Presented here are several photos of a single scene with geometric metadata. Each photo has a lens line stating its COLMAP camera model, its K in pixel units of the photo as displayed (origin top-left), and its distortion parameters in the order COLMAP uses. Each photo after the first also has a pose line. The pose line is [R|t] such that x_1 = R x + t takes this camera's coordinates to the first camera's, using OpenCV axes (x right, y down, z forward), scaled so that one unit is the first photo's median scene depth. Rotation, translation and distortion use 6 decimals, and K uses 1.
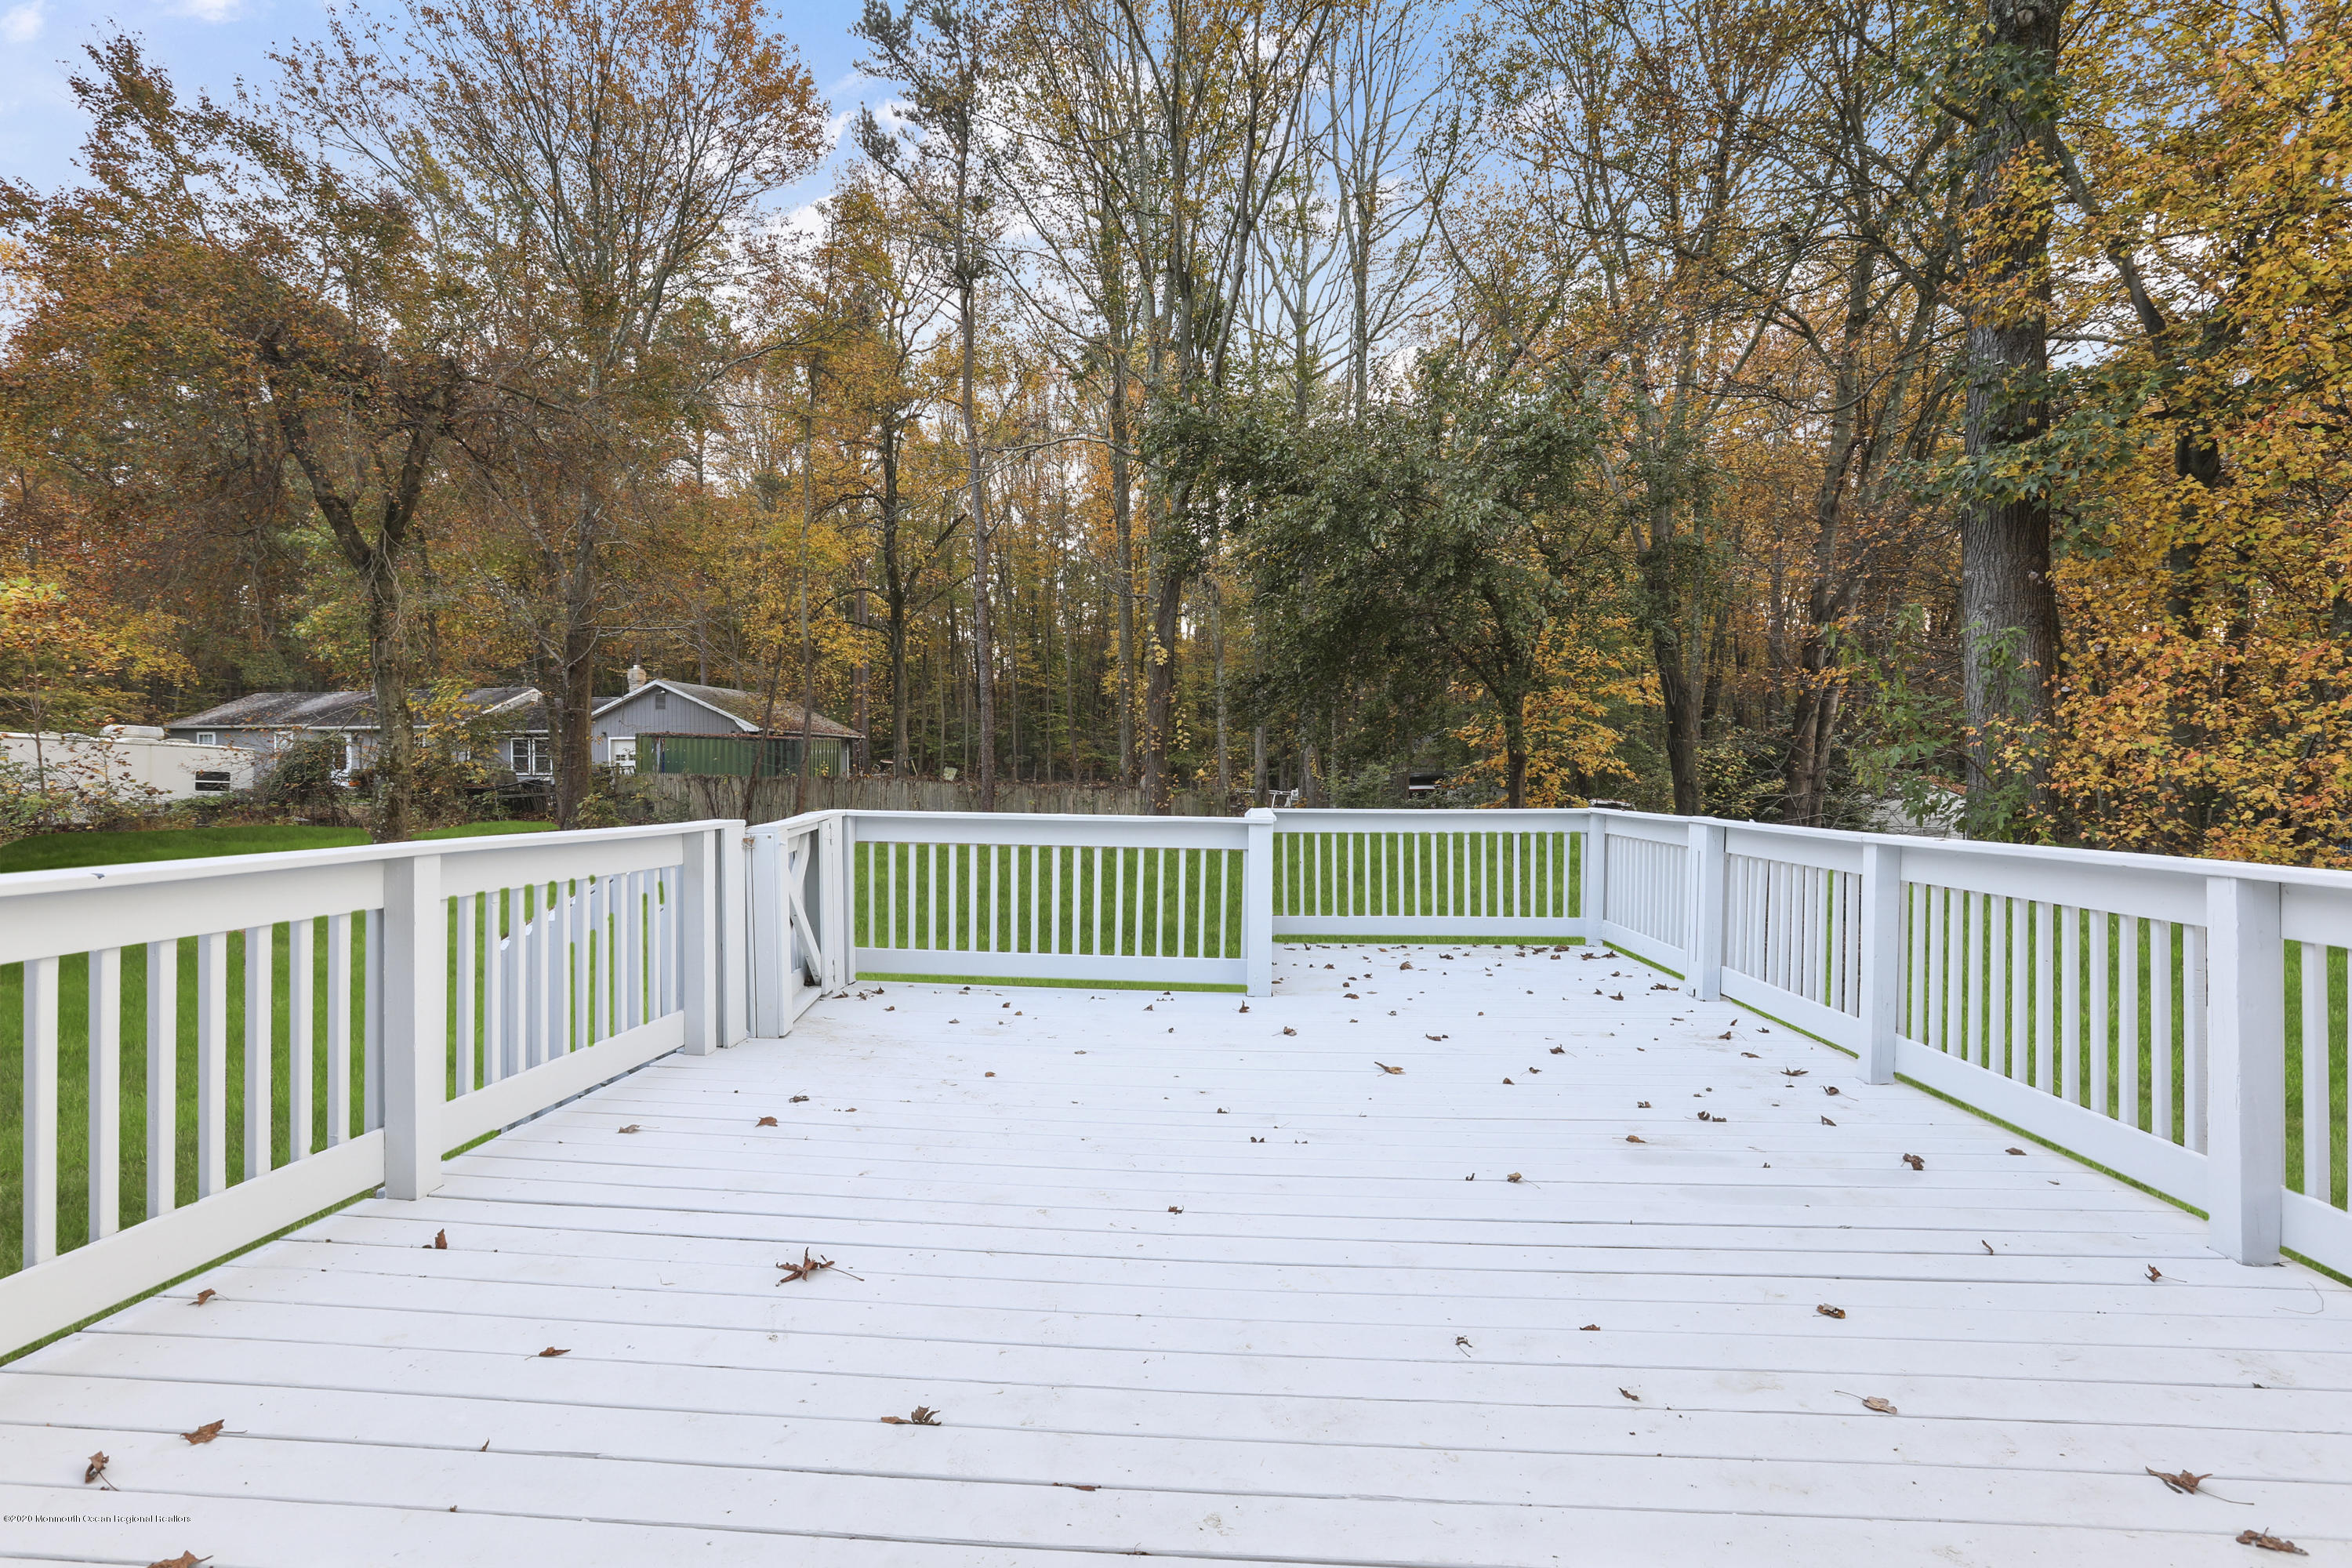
lens RADIAL K [[1082.5, 0, 1175.5], [0, 1082.5, 791.7], [0, 0, 1]] dist [-0.042575, 0.034199]
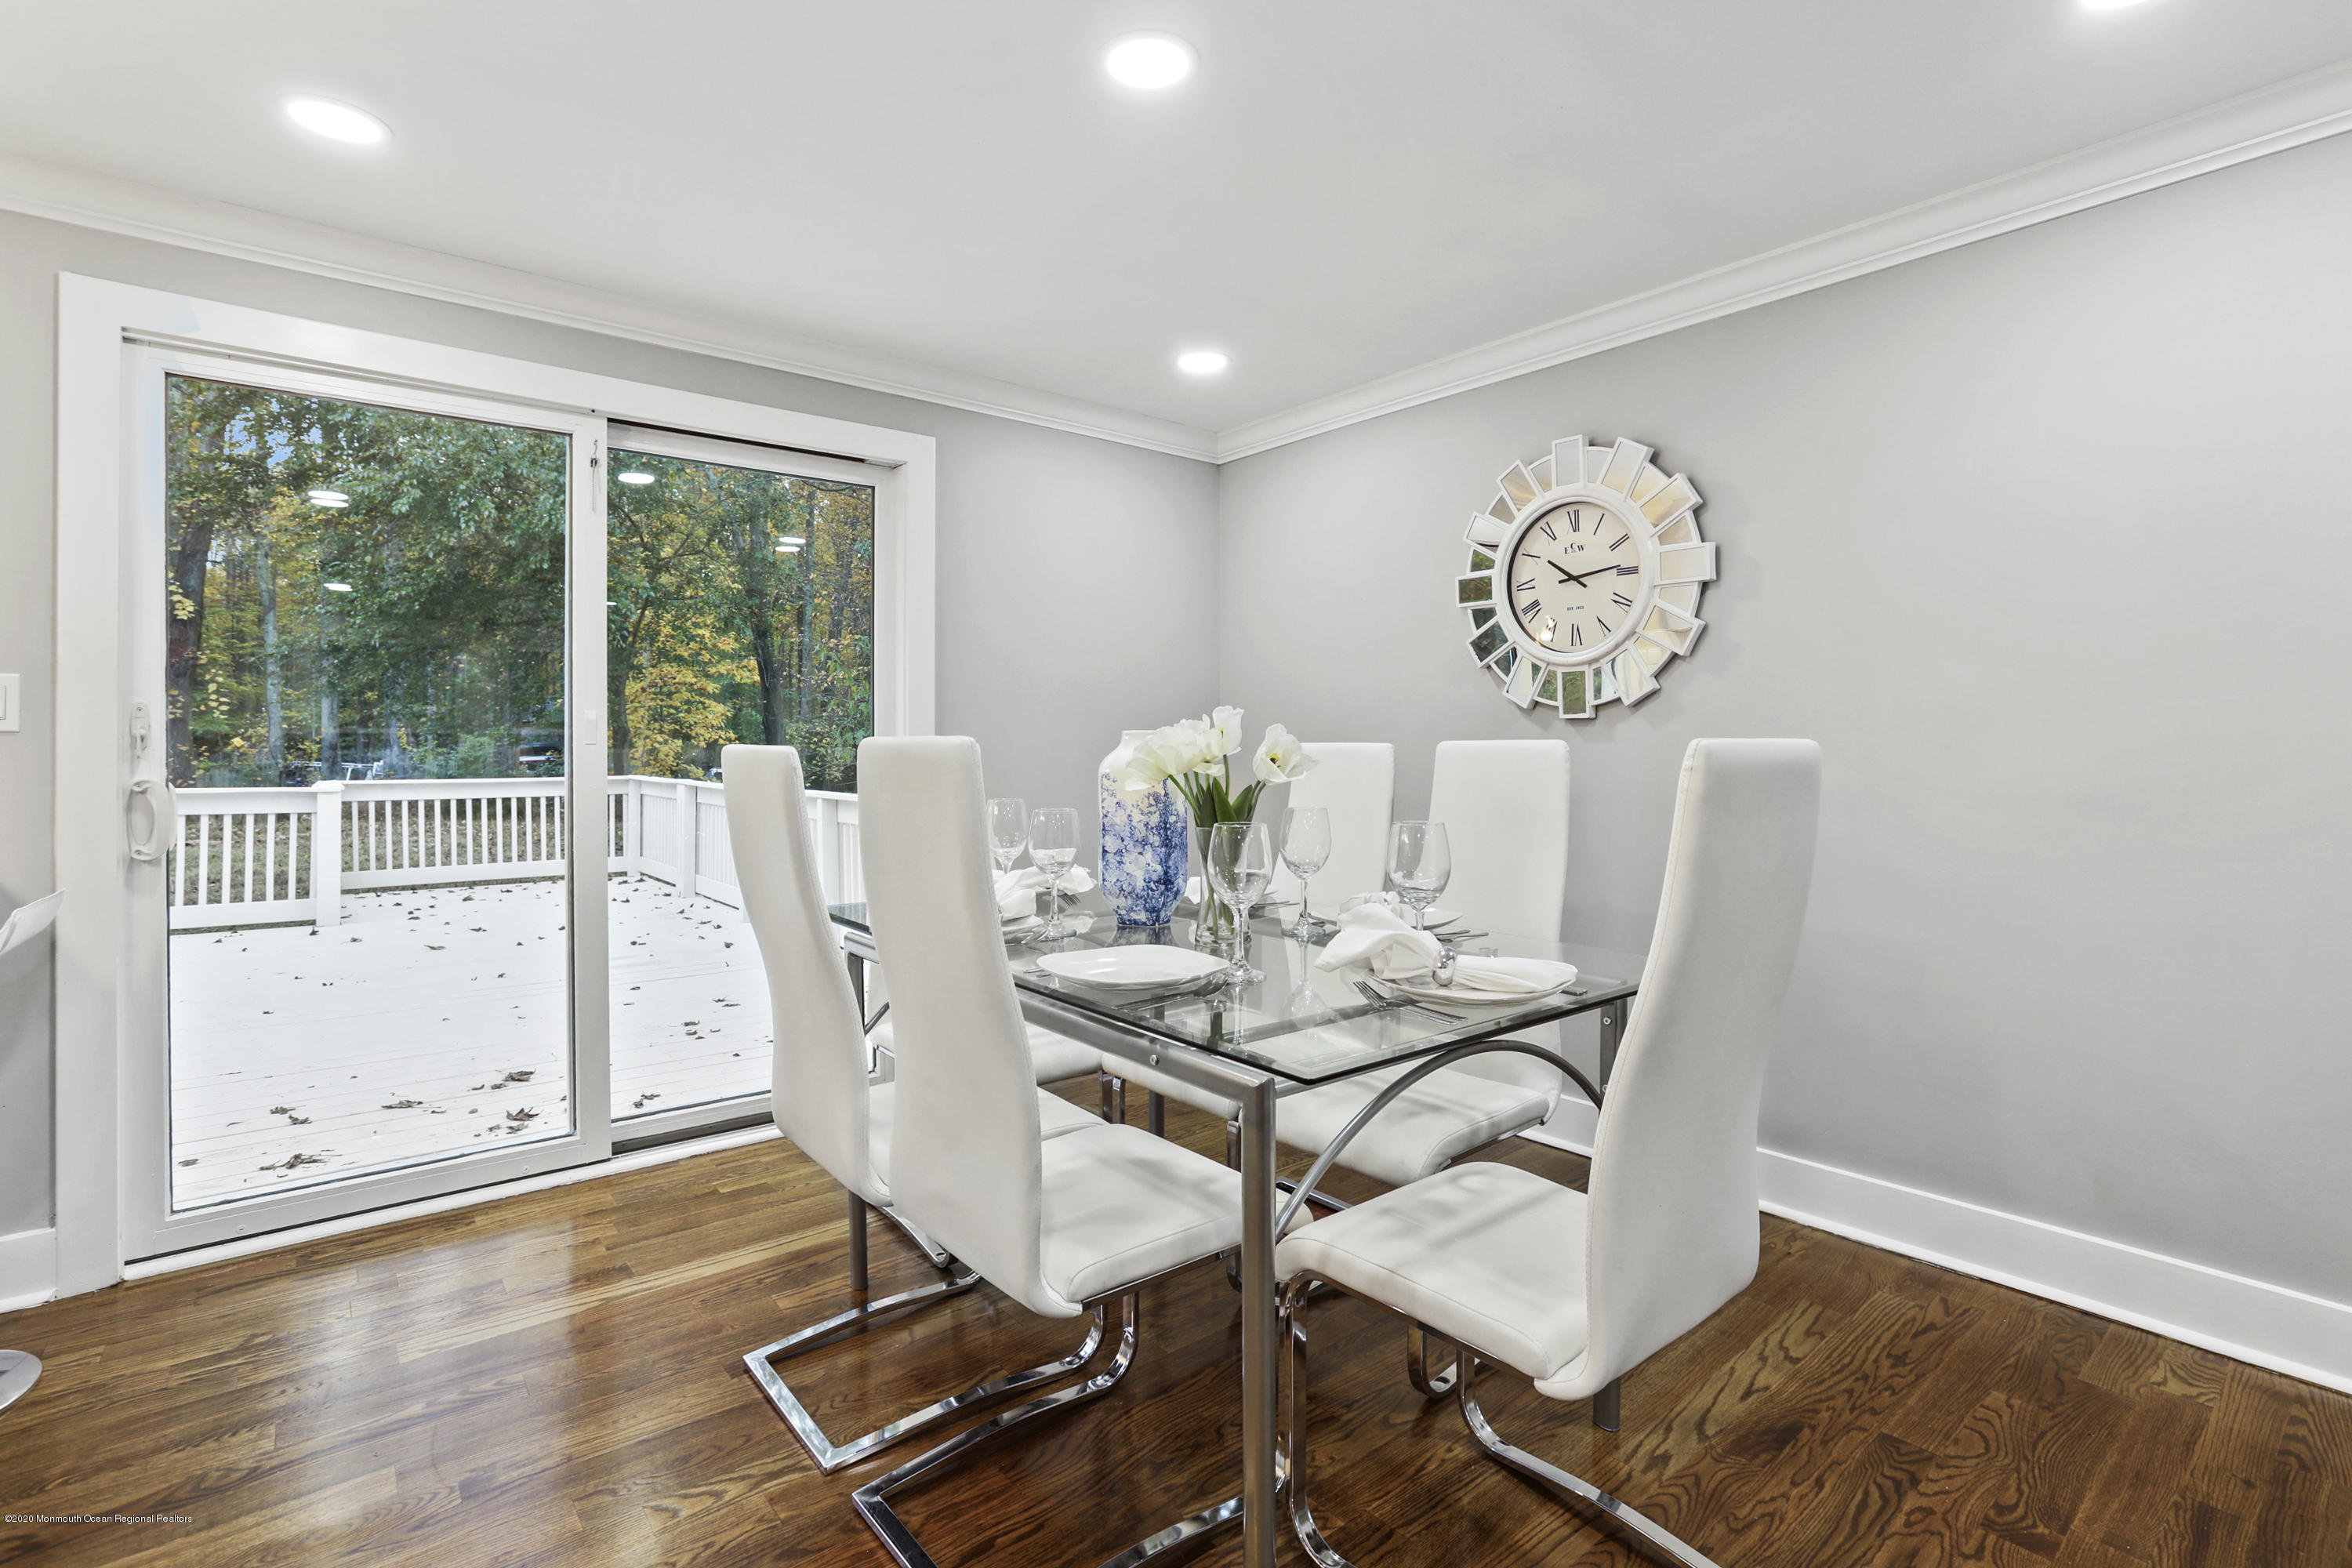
lens RADIAL K [[1086.3, 0, 1173.0], [0, 1086.3, 751.4], [0, 0, 1]] dist [-0.043951, 0.026204]
pose [[0.734060, -0.003651, 0.679075, -0.018227], [0.009242, 0.999947, -0.004614, -0.001390], [-0.679022, 0.009663, 0.734055, -0.241168]]
